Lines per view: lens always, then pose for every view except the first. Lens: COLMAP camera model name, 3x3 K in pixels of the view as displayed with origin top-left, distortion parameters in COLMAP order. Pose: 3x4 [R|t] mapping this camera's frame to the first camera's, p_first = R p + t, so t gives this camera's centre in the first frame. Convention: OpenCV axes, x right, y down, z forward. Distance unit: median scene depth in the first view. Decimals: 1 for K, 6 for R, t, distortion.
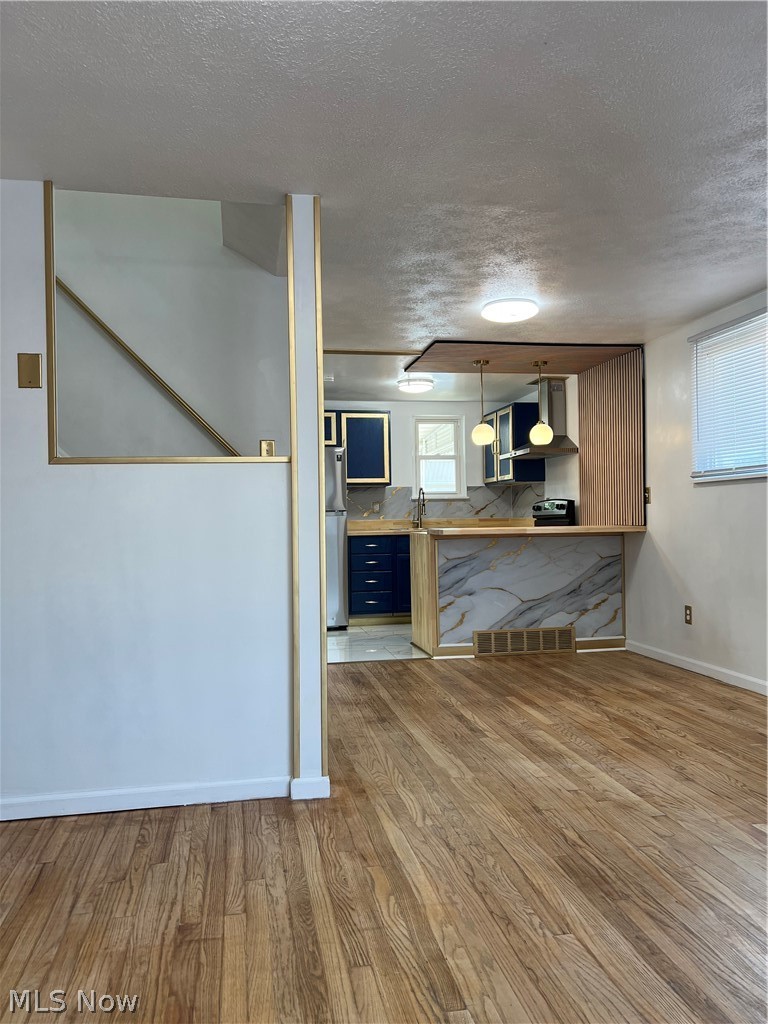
lens RADIAL K [[760.1, 0, 381.8], [0, 760.1, 512.2], [0, 0, 1]] dist [0.033597, -0.023860]
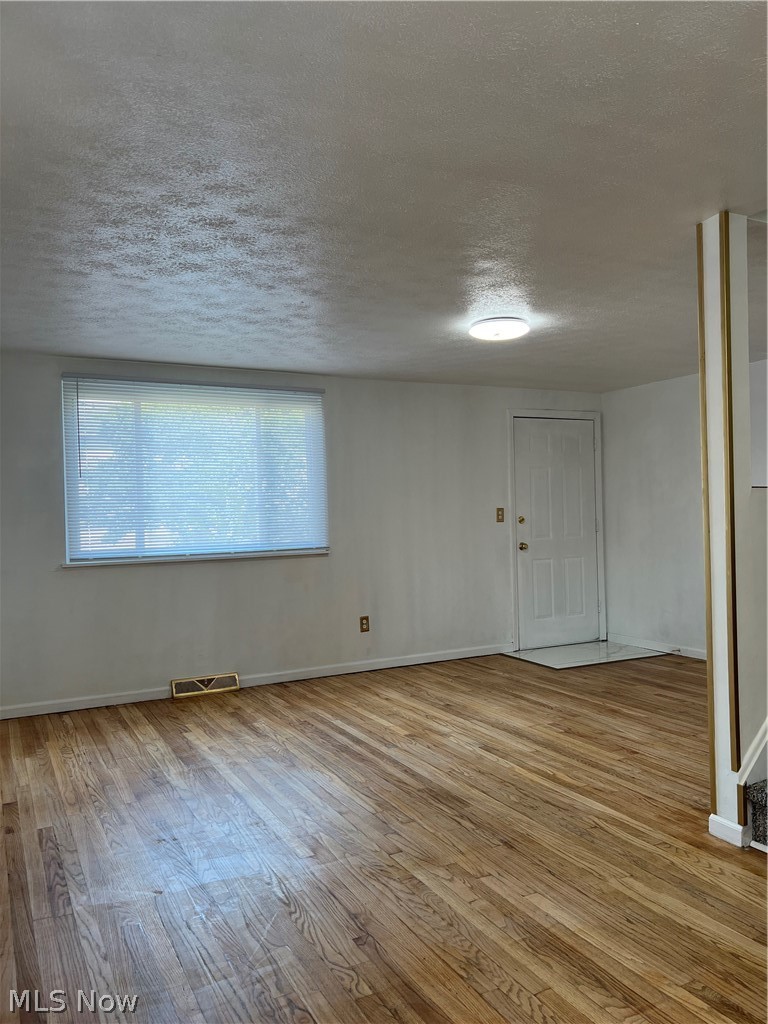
lens RADIAL K [[760.1, 0, 383.7], [0, 760.1, 512.5], [0, 0, 1]] dist [0.033597, -0.023860]
pose [[-0.955628, 0.036369, -0.292322, 0.618751], [0.039365, 0.999215, -0.004371, -0.055285], [0.291934, -0.015684, -0.956310, 1.858241]]
